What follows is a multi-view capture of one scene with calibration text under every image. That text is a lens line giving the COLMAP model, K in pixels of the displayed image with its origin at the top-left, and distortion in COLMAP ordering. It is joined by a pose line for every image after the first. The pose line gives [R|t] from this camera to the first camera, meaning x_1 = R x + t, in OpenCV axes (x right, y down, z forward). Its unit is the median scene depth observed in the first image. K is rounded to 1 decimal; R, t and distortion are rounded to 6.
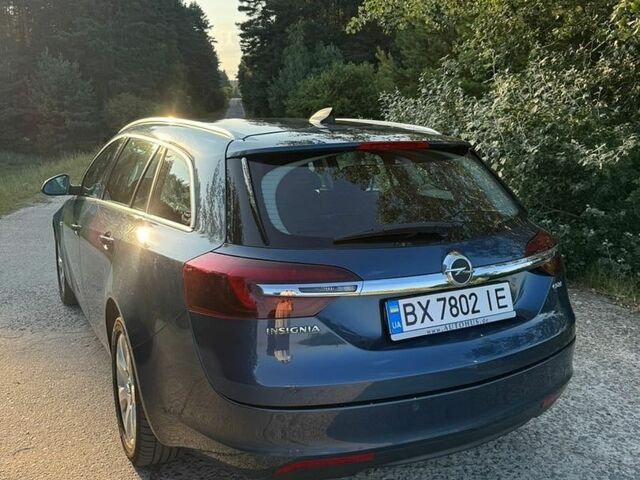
lens RADIAL K [[616.5, 0, 327.6], [0, 616.5, 241.5], [0, 0, 1]] dist [0.130991, -0.276003]
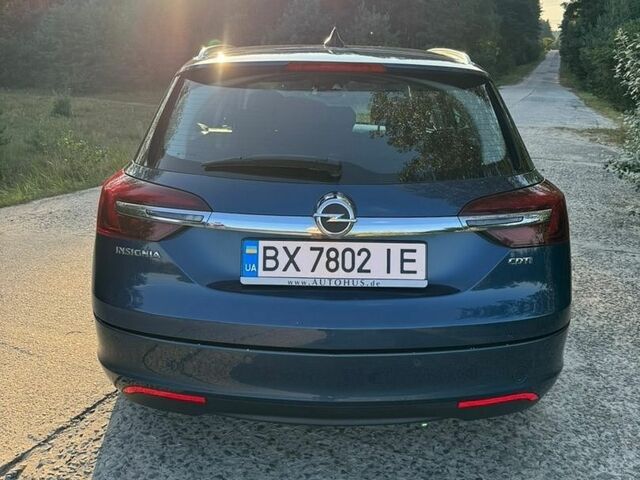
lens RADIAL K [[616.5, 0, 327.6], [0, 616.5, 241.5], [0, 0, 1]] dist [0.130991, -0.276003]
pose [[0.872169, 0.142274, -0.468059, 0.530416], [-0.110618, 0.989350, 0.094606, 0.001238], [0.476534, -0.030737, 0.878618, 0.233213]]
